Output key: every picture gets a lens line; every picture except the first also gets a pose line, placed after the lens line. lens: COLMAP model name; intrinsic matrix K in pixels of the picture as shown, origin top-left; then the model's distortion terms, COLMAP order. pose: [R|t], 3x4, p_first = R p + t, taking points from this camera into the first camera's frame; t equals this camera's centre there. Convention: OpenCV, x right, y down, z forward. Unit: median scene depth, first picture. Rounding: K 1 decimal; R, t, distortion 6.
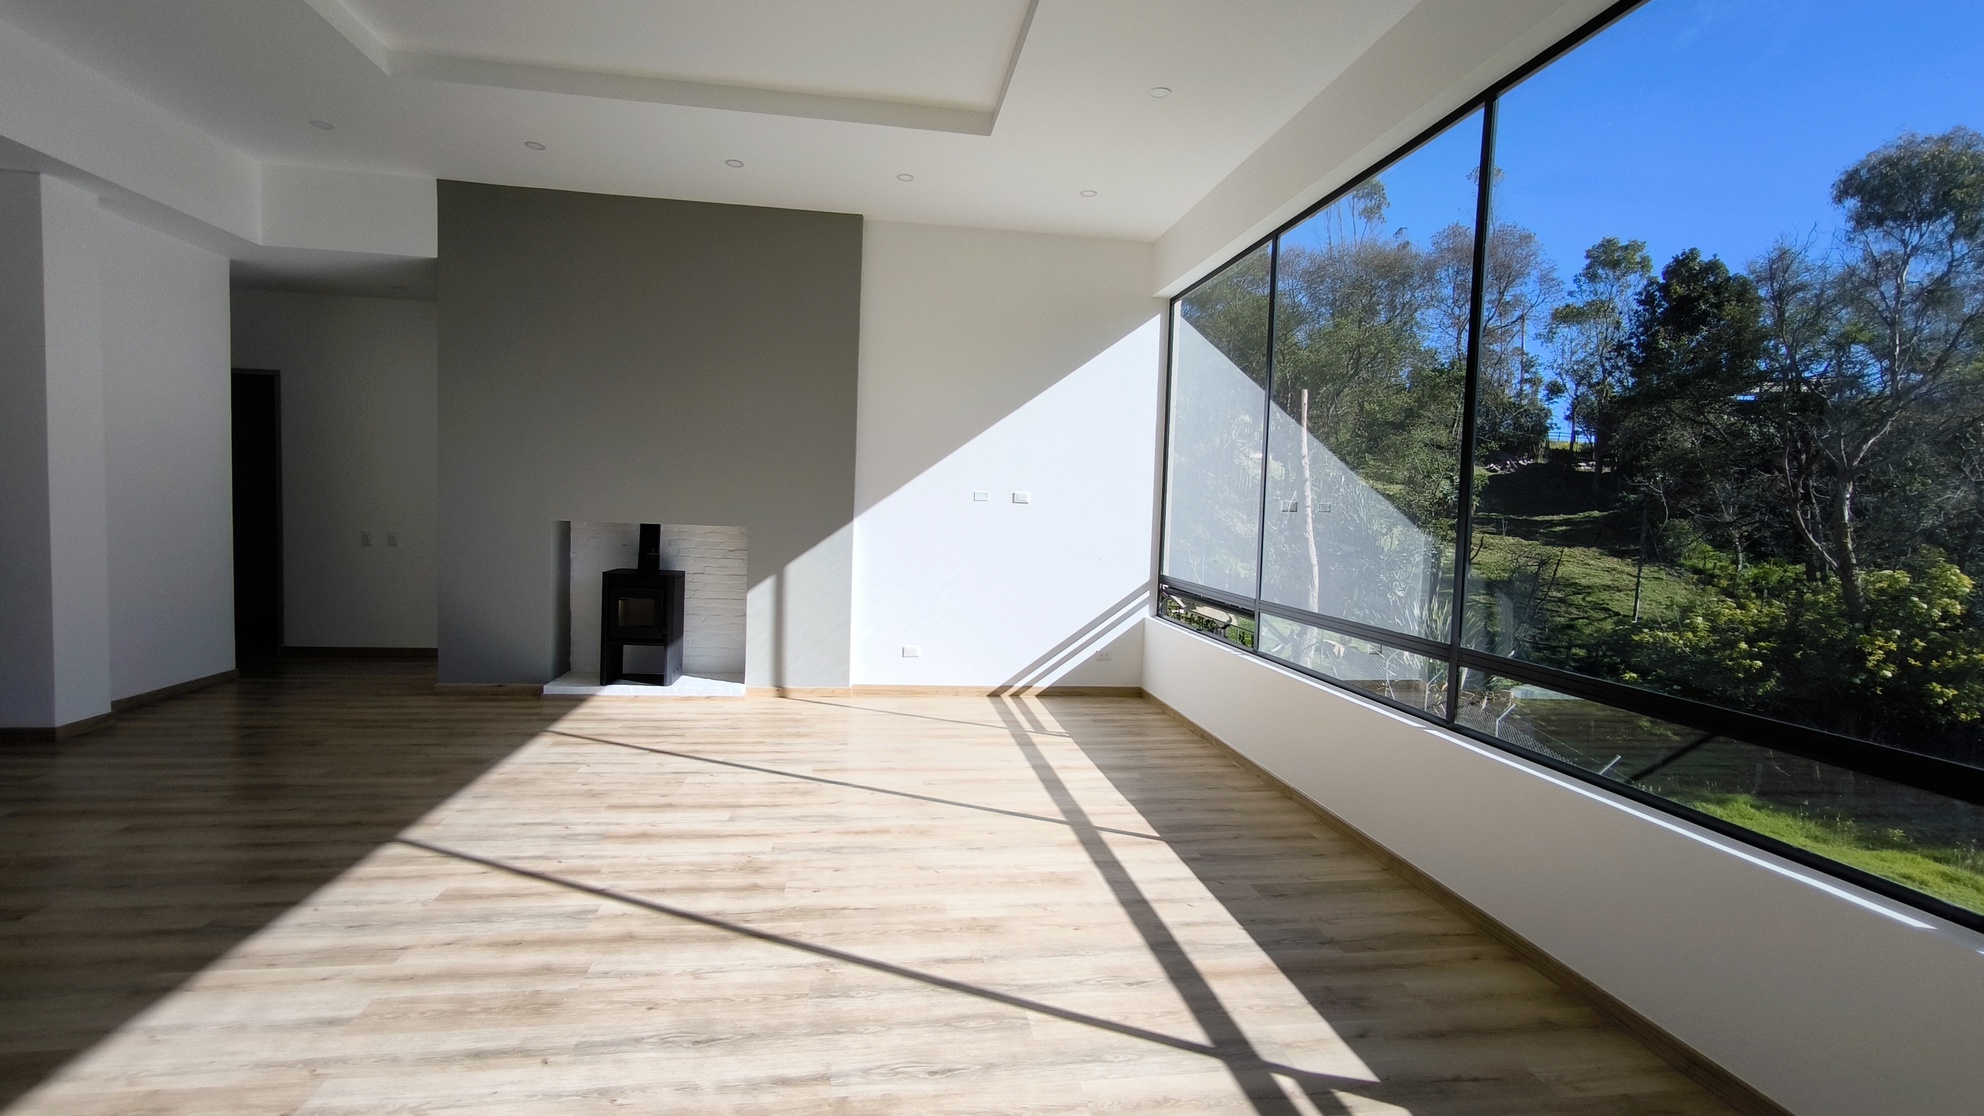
lens RADIAL K [[851.5, 0, 987.1], [0, 851.5, 554.6], [0, 0, 1]] dist [-0.009563, 0.005445]
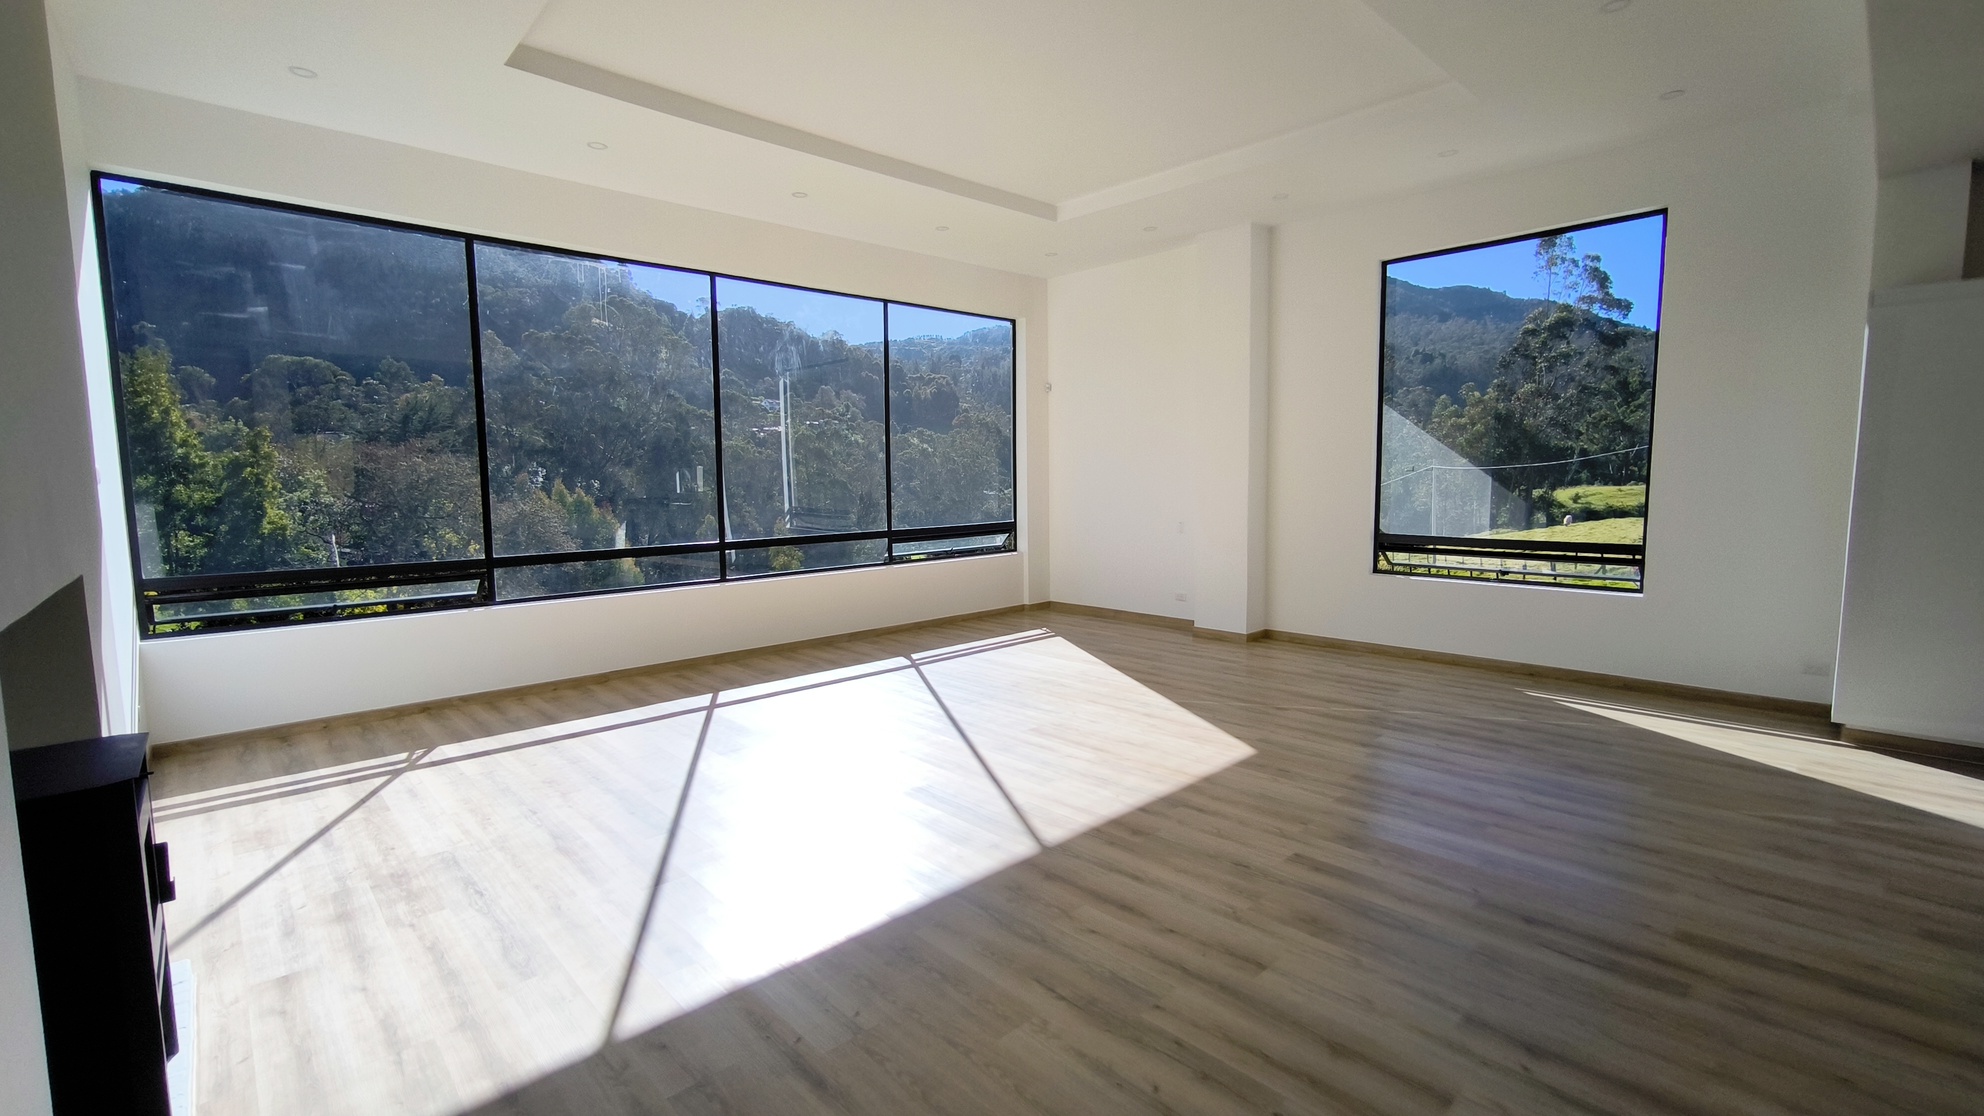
lens RADIAL K [[851.5, 0, 984.0], [0, 851.5, 551.8], [0, 0, 1]] dist [-0.009563, 0.005445]
pose [[-0.570765, -0.100790, 0.814904, -1.742943], [0.038093, 0.988119, 0.148894, -0.178691], [-0.820229, 0.116026, -0.560144, 1.900634]]
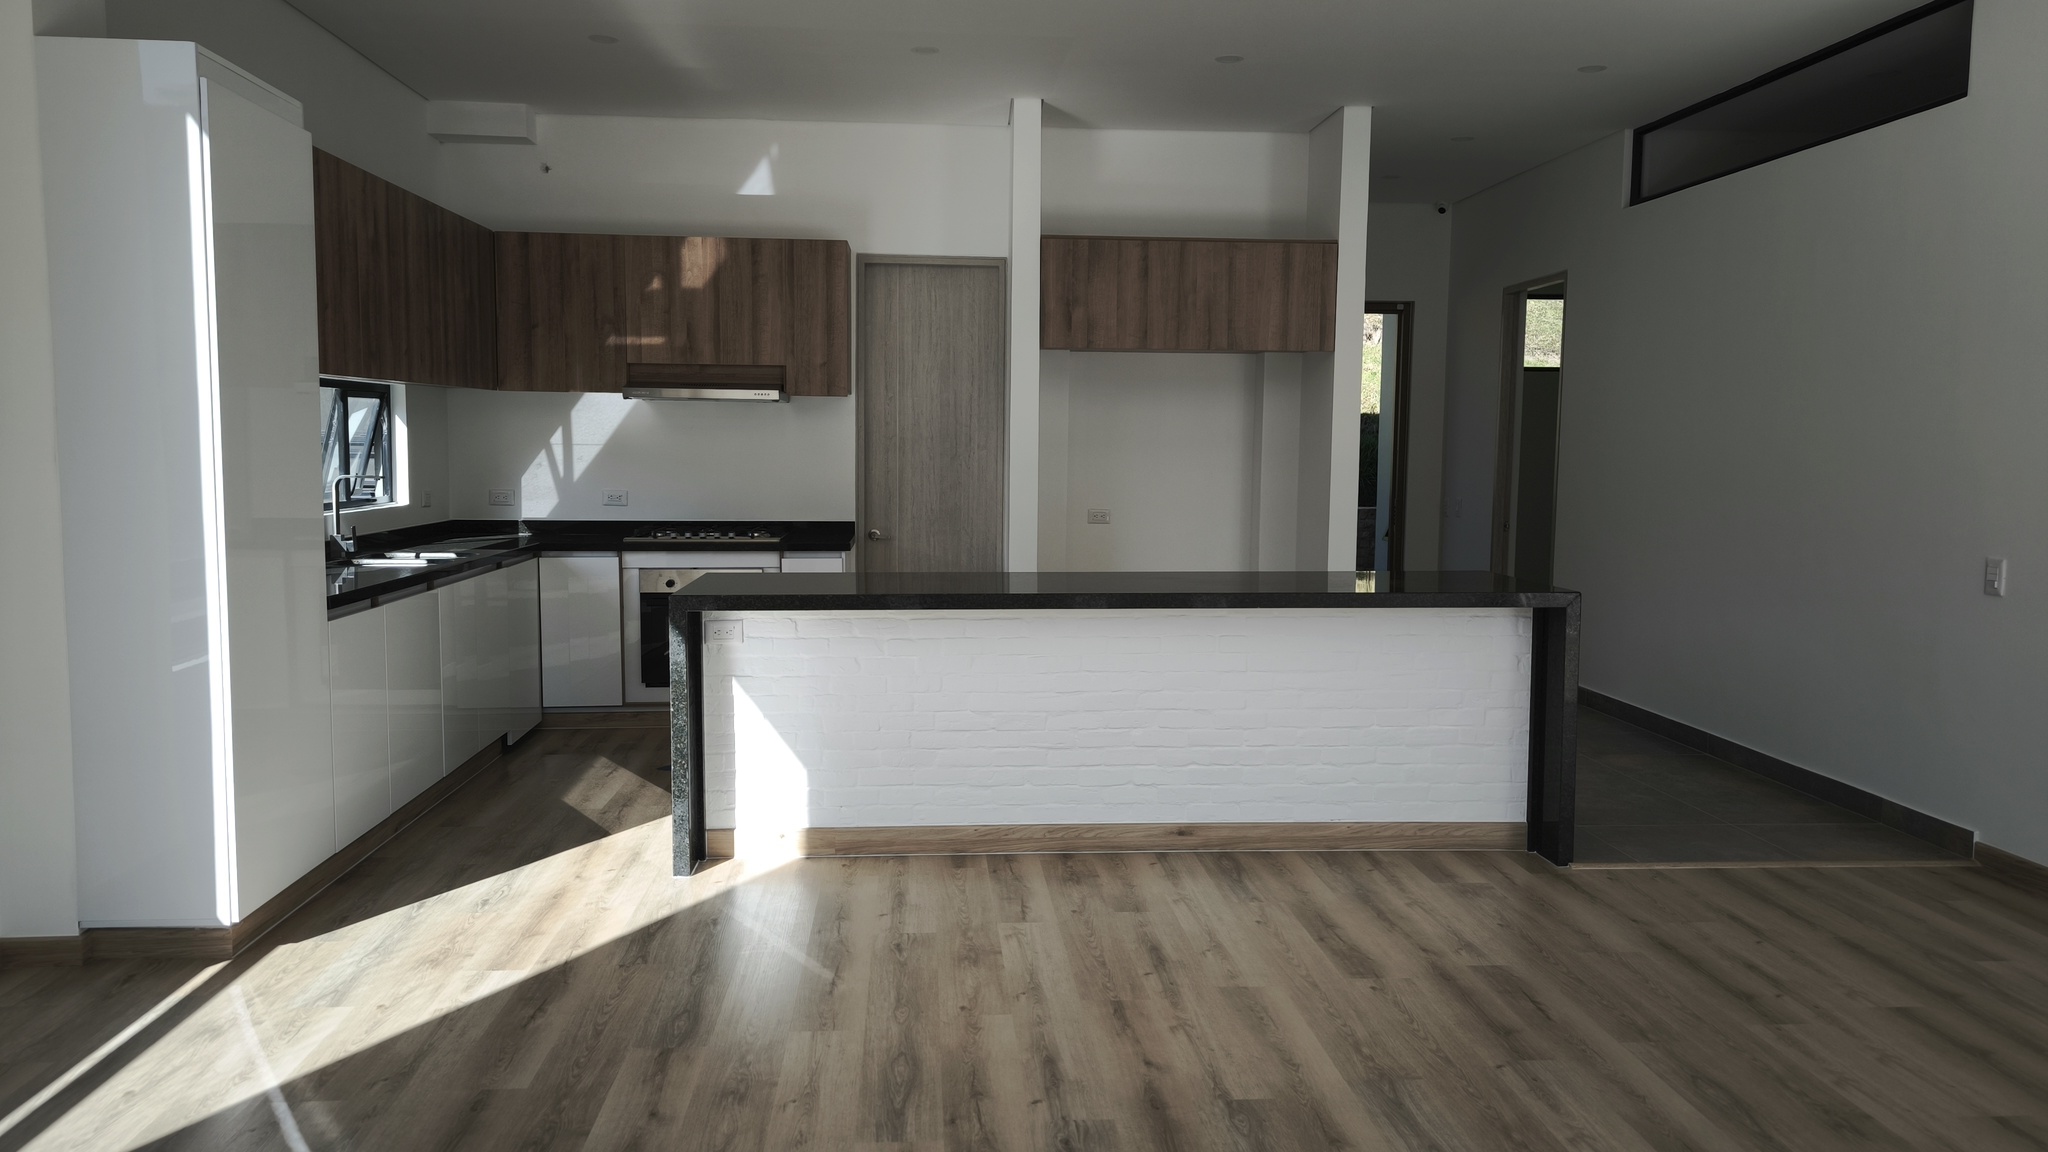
lens RADIAL K [[1441.8, 0, 1064.3], [0, 1441.8, 538.9], [0, 0, 1]] dist [0.045853, -0.022669]
pose [[-0.060200, 0.034669, -0.997584, -0.141864], [-0.066641, 0.997027, 0.038671, -0.022722], [0.995959, 0.068808, -0.057710, 0.571193]]
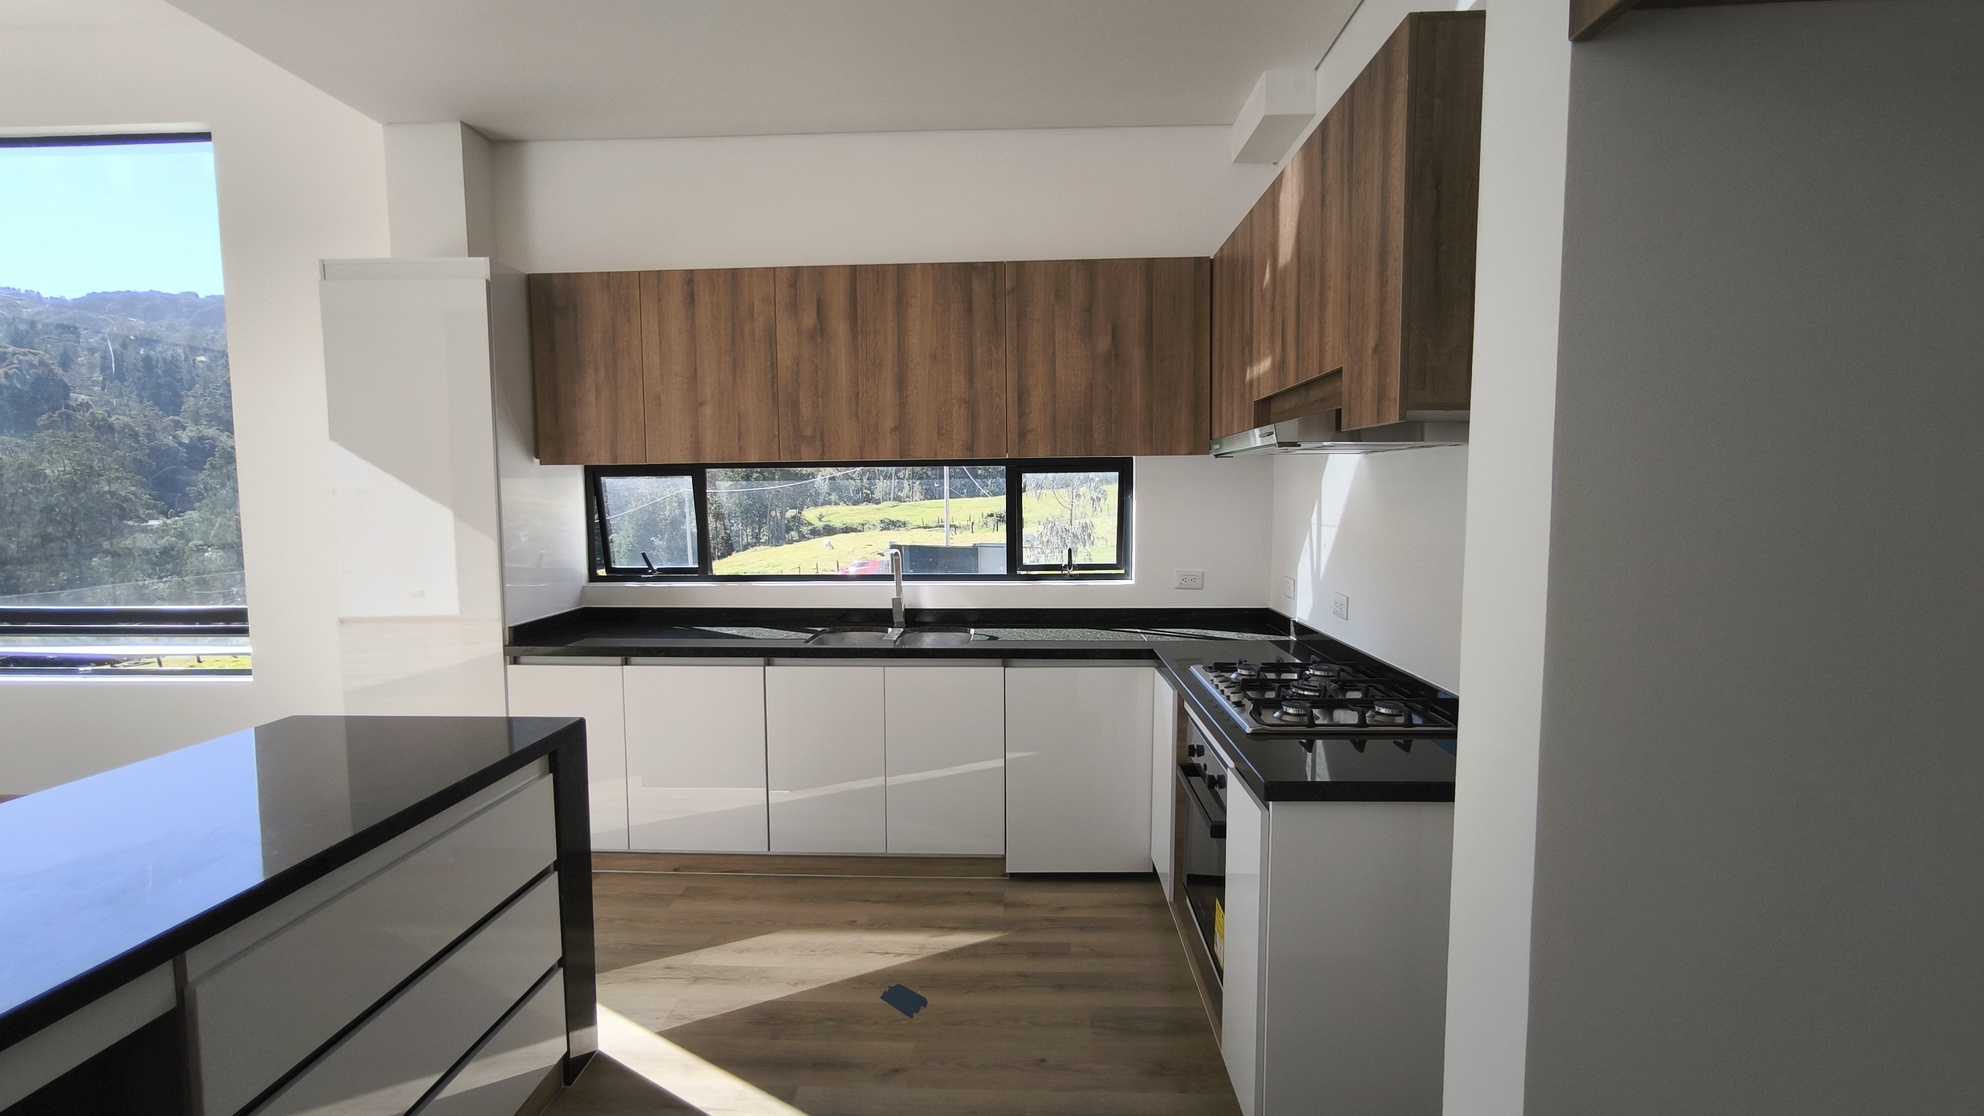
lens RADIAL K [[851.5, 0, 992.8], [0, 851.5, 560.5], [0, 0, 1]] dist [-0.009563, 0.005445]
pose [[-0.982595, -0.038750, 0.181674, -2.462907], [-0.012532, 0.989600, 0.143299, -0.133564], [-0.185337, 0.138528, -0.972862, 0.662335]]
